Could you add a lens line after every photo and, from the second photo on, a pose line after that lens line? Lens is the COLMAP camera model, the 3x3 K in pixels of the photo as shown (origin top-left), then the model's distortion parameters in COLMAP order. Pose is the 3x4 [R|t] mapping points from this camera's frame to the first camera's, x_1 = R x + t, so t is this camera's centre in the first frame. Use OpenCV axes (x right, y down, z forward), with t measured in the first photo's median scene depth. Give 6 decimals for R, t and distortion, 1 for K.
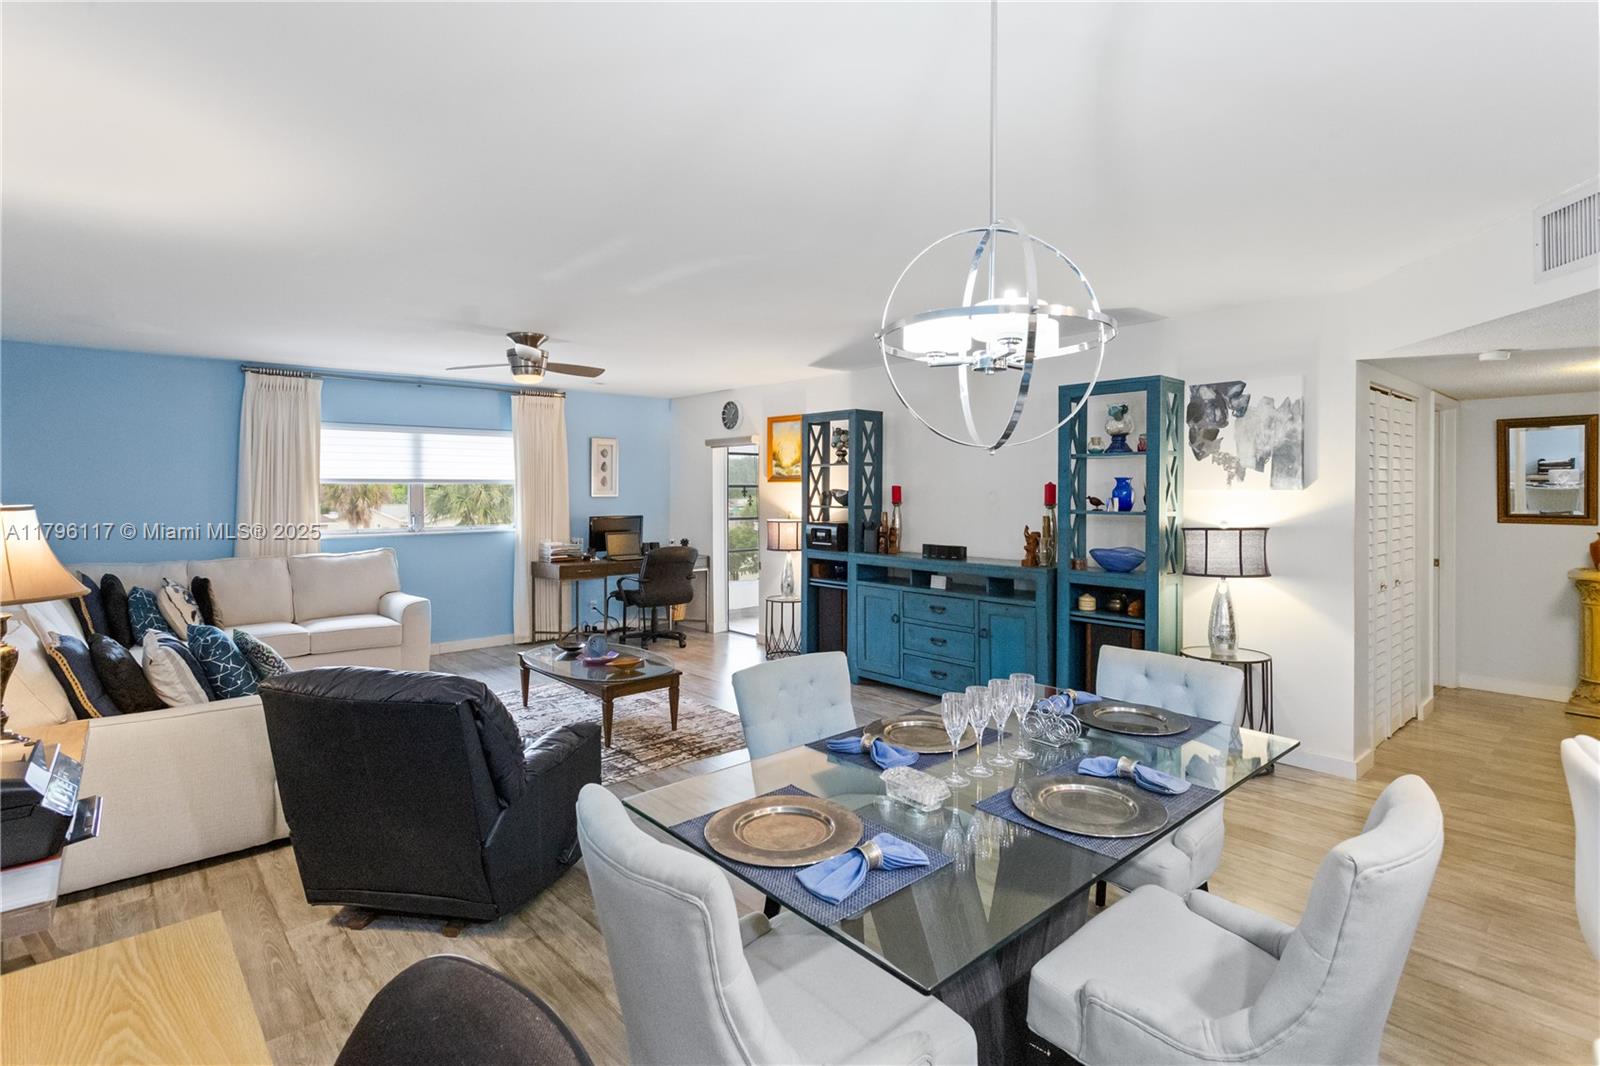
lens RADIAL K [[780.8, 0, 804.3], [0, 780.8, 504.3], [0, 0, 1]] dist [-0.000633, 0.003500]
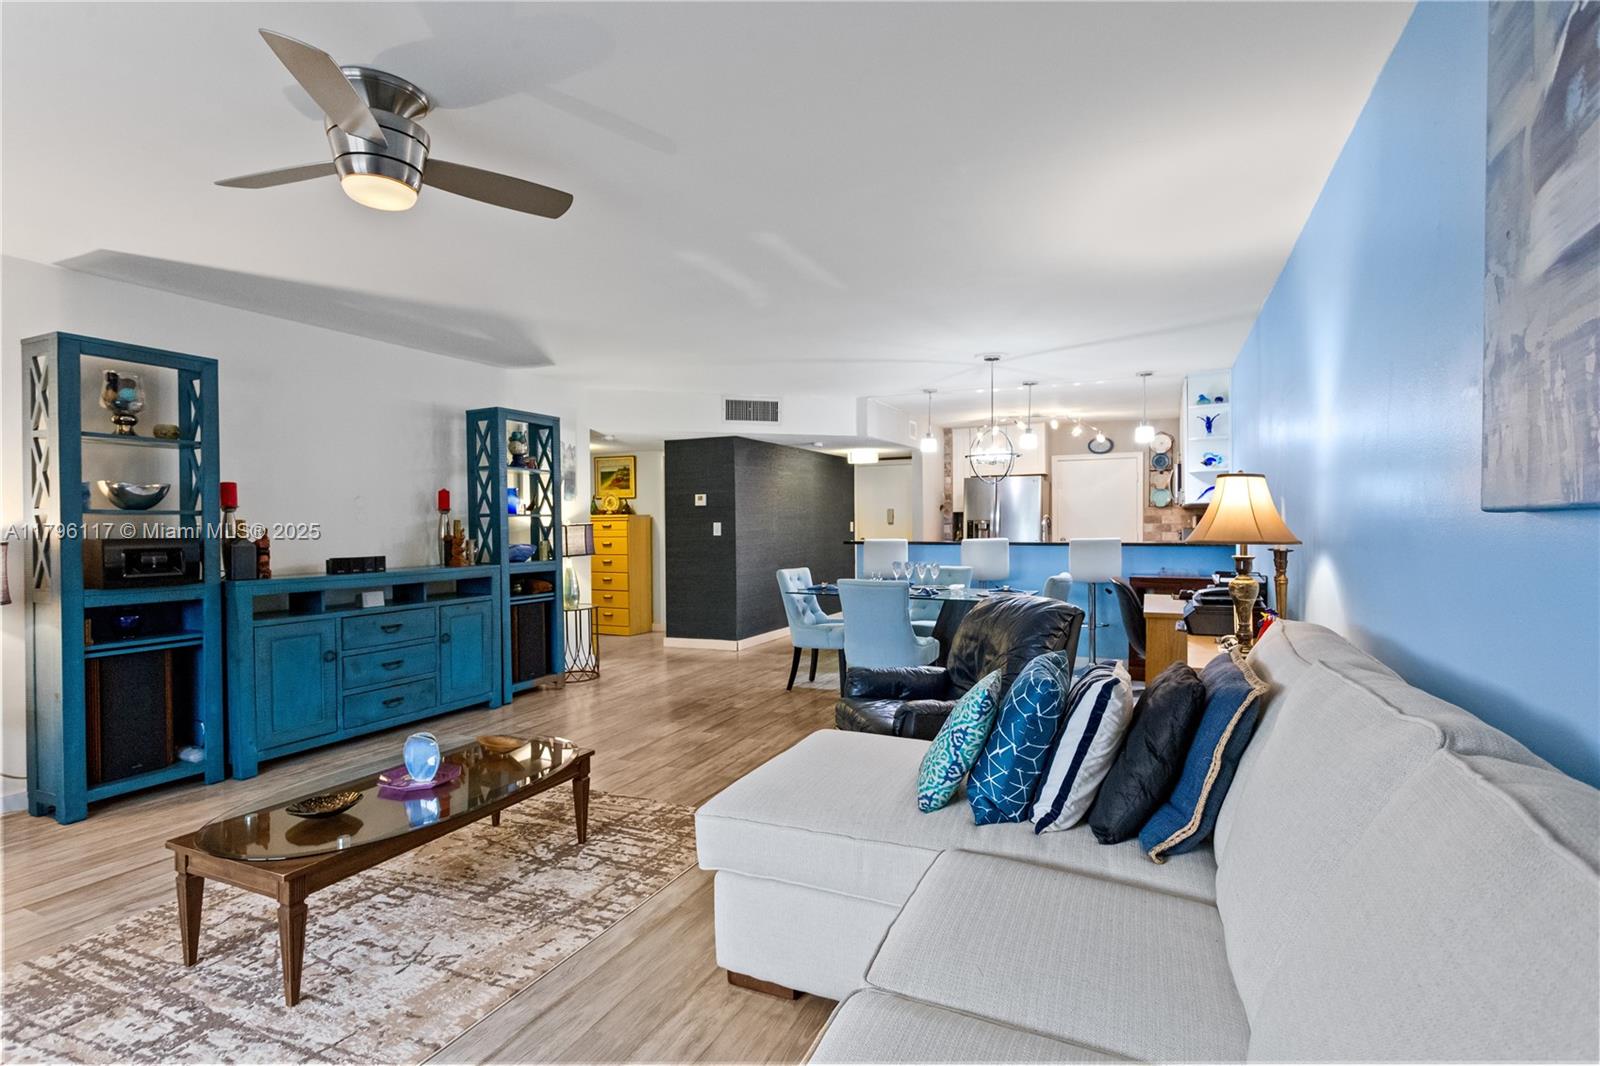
lens RADIAL K [[780.8, 0, 805.9], [0, 780.8, 529.2], [0, 0, 1]] dist [-0.000633, 0.003500]
pose [[-0.377862, 0.002884, 0.925857, -0.815002], [0.027416, 0.999591, 0.008075, 0.027046], [-0.925456, 0.028435, -0.377787, 0.871944]]
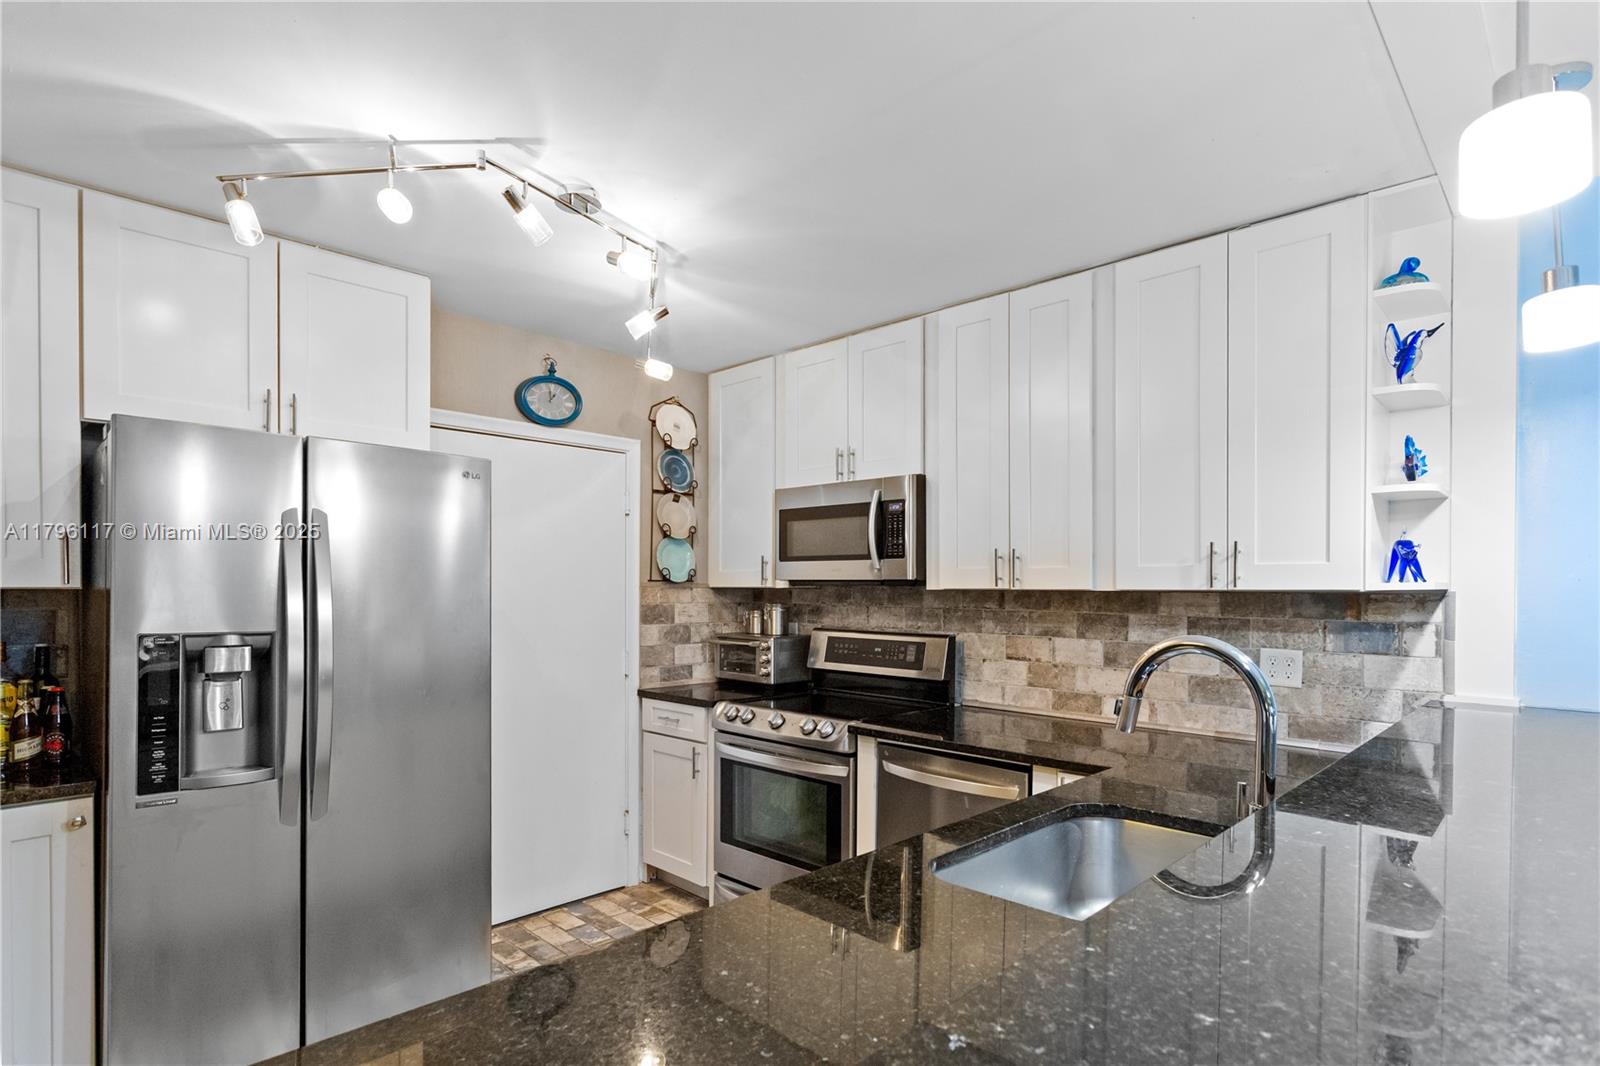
lens RADIAL K [[835.2, 0, 800.5], [0, 835.2, 588.2], [0, 0, 1]] dist [-0.013441, 0.005991]
pose [[-0.997720, 0.000476, -0.067493, 0.370081], [-0.000892, 0.999795, 0.020247, 0.004068], [0.067488, 0.020261, -0.997514, 0.275526]]
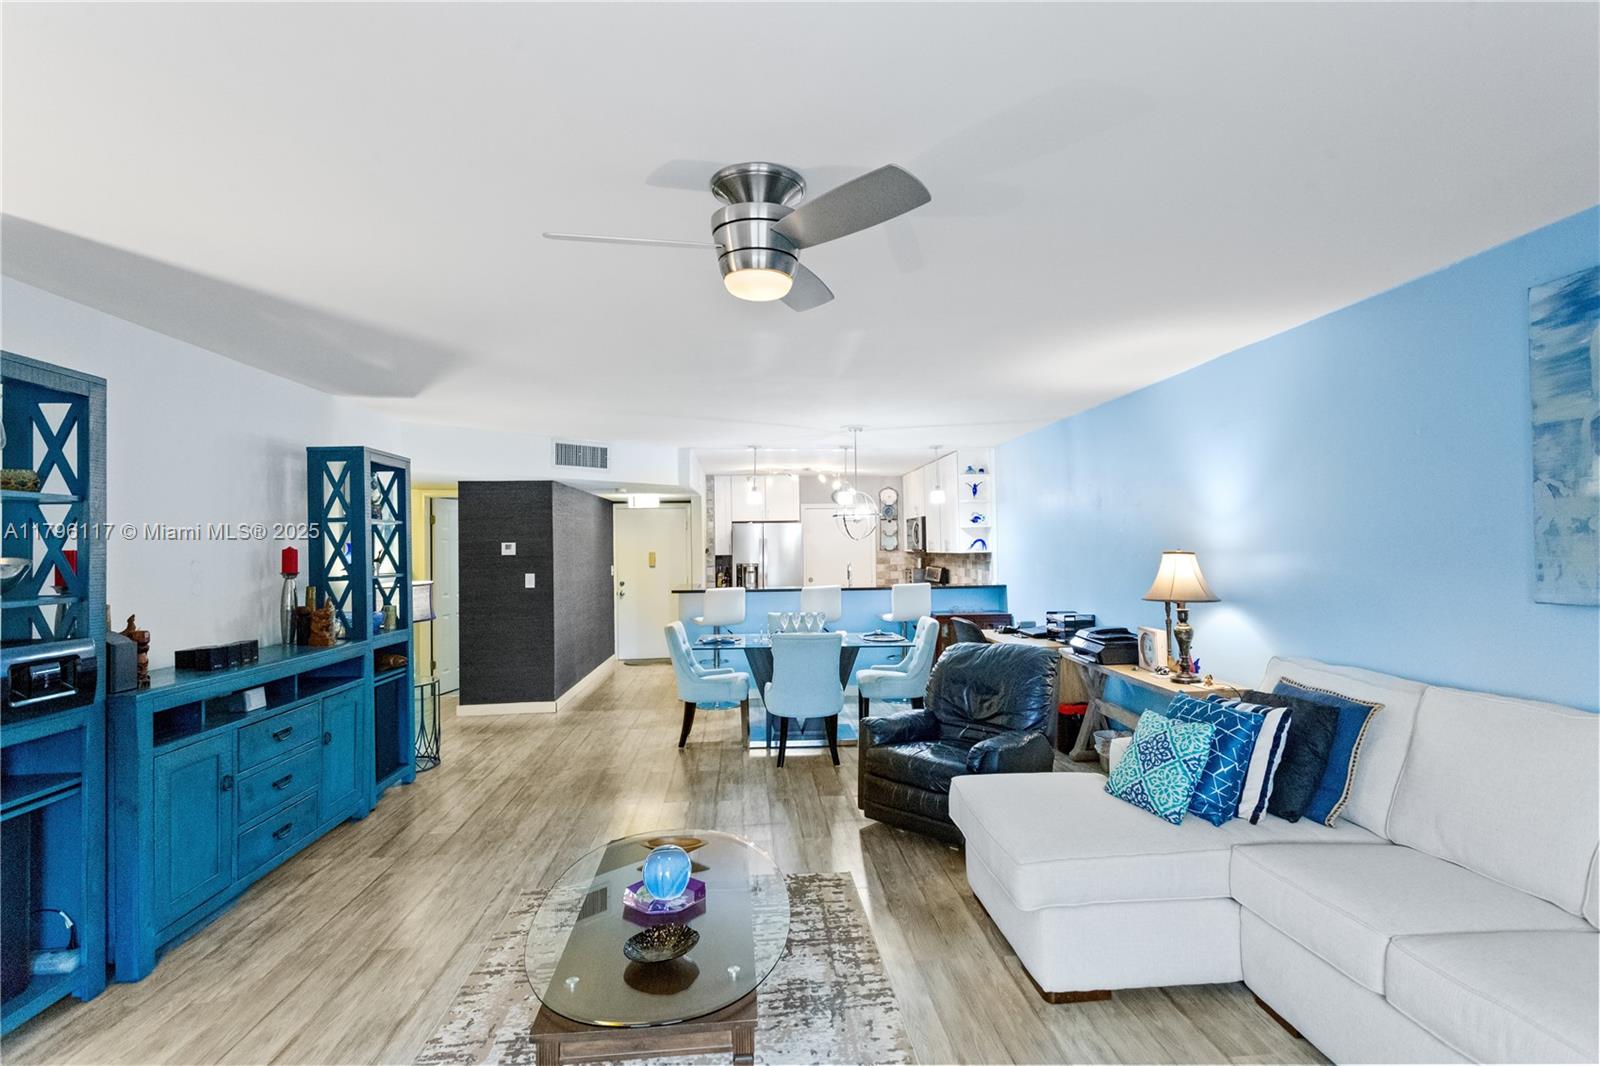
lens RADIAL K [[780.8, 0, 805.9], [0, 780.8, 528.1], [0, 0, 1]] dist [-0.000633, 0.003500]
pose [[-0.791687, 0.030740, 0.610153, -0.601848], [0.029768, 0.999488, -0.011730, -0.024869], [-0.610201, 0.008876, -0.792197, 1.233907]]
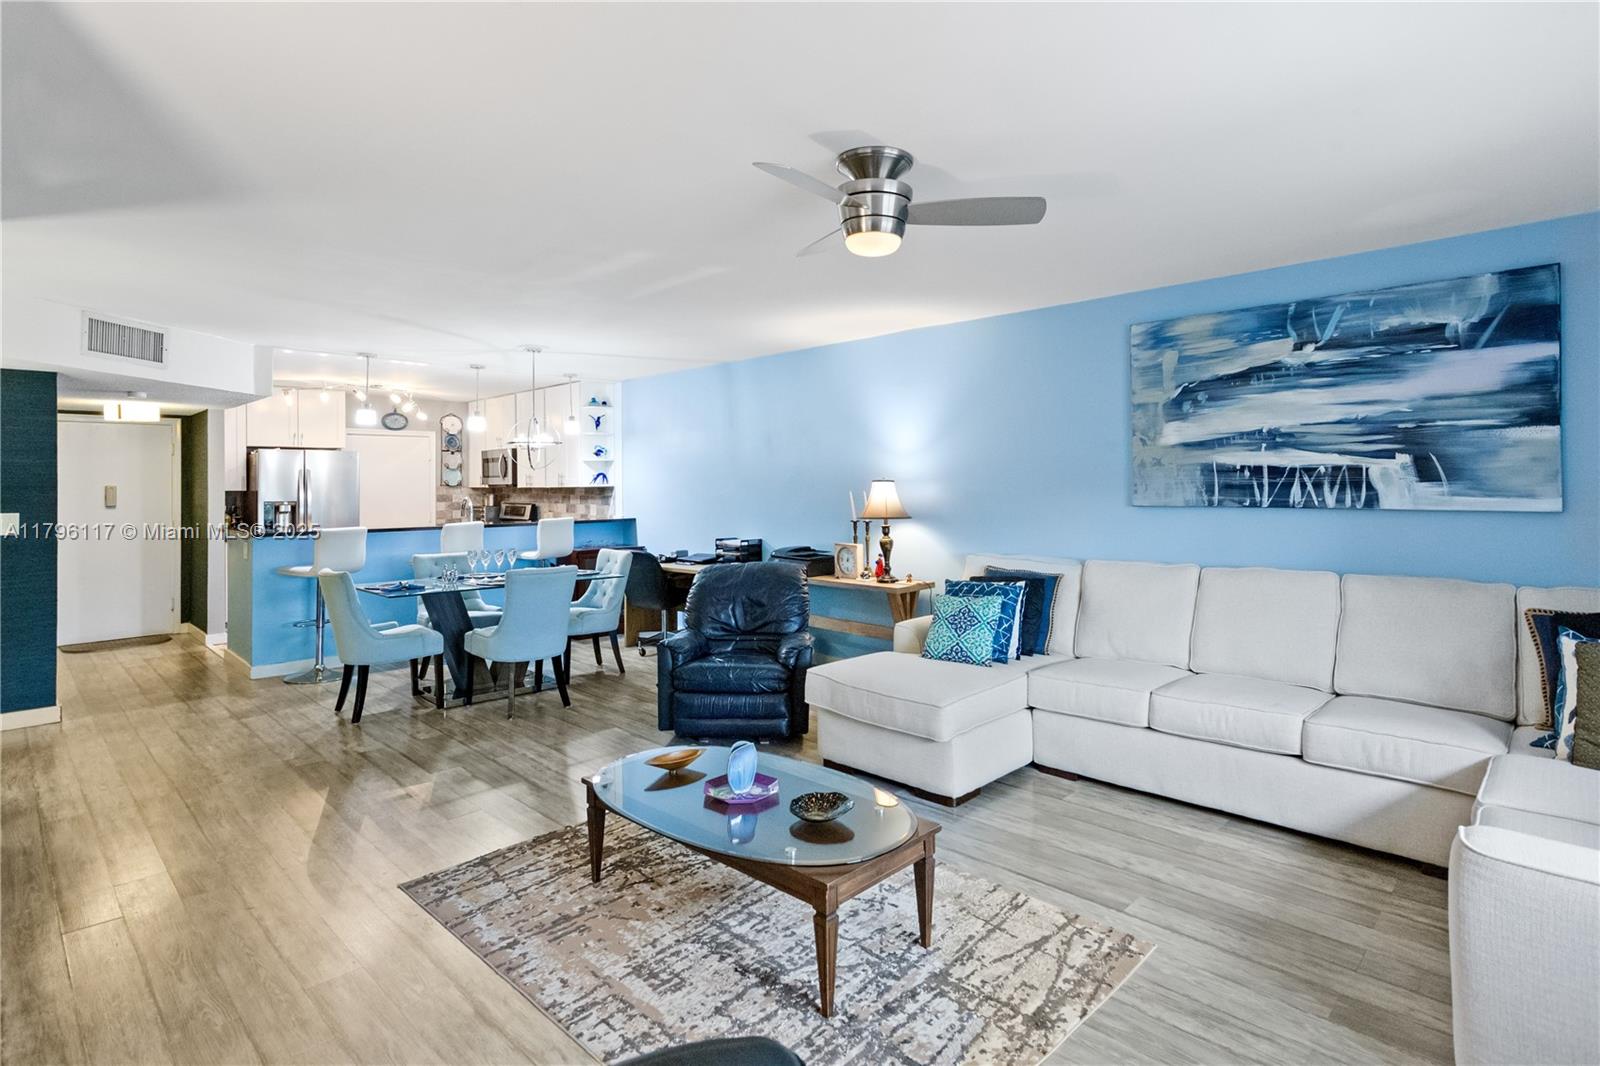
lens RADIAL K [[834.8, 0, 829.5], [0, 834.8, 460.7], [0, 0, 1]] dist [-0.015124, -0.000479]
pose [[-0.997095, 0.012402, -0.075147, -0.264082], [0.013008, 0.999887, -0.007589, -0.017088], [0.075045, -0.008544, -0.997144, 1.447958]]
